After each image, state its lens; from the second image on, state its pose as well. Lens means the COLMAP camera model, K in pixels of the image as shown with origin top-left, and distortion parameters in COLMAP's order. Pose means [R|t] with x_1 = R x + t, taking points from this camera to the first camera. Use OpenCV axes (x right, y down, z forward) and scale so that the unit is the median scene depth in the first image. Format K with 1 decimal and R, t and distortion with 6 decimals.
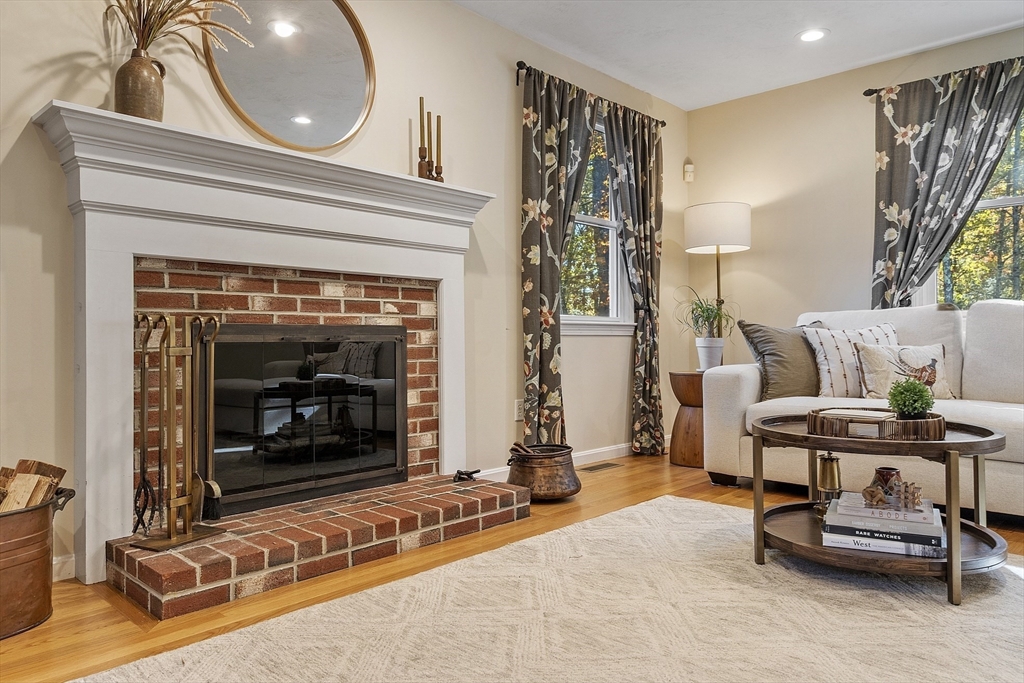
lens RADIAL K [[695.0, 0, 510.5], [0, 695.0, 342.8], [0, 0, 1]] dist [0.006490, -0.003179]
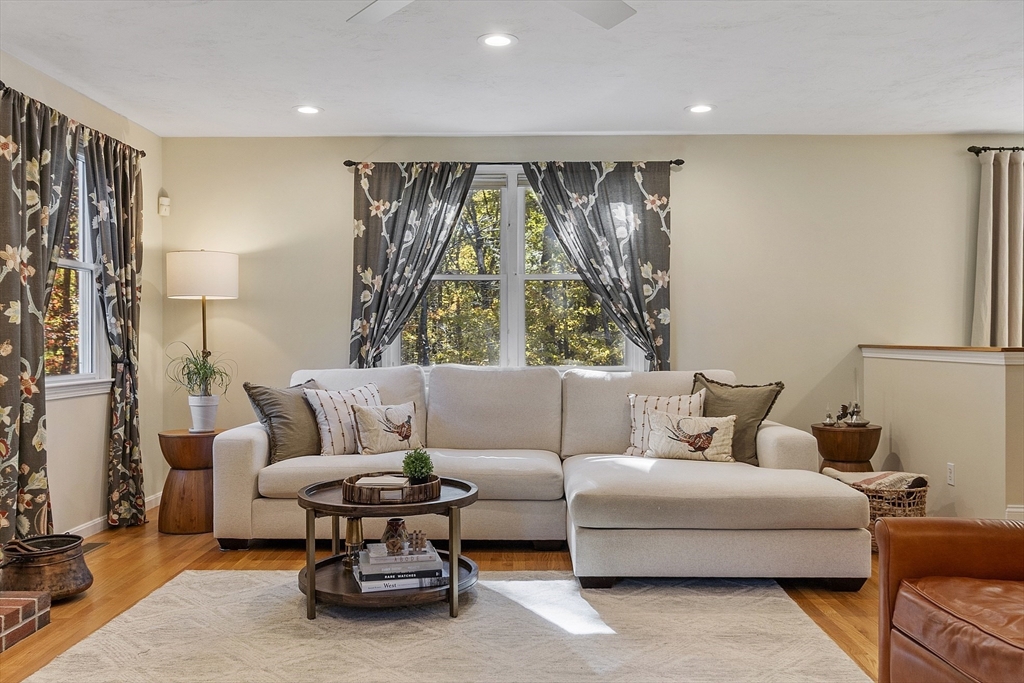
lens RADIAL K [[902.7, 0, 512.3], [0, 902.7, 341.0], [0, 0, 1]] dist [0.003655, 0.004497]
pose [[0.728496, -0.004043, 0.685038, -0.274562], [-0.003313, 0.999950, 0.009425, -0.103326], [-0.685042, -0.009135, 0.728446, -0.206858]]
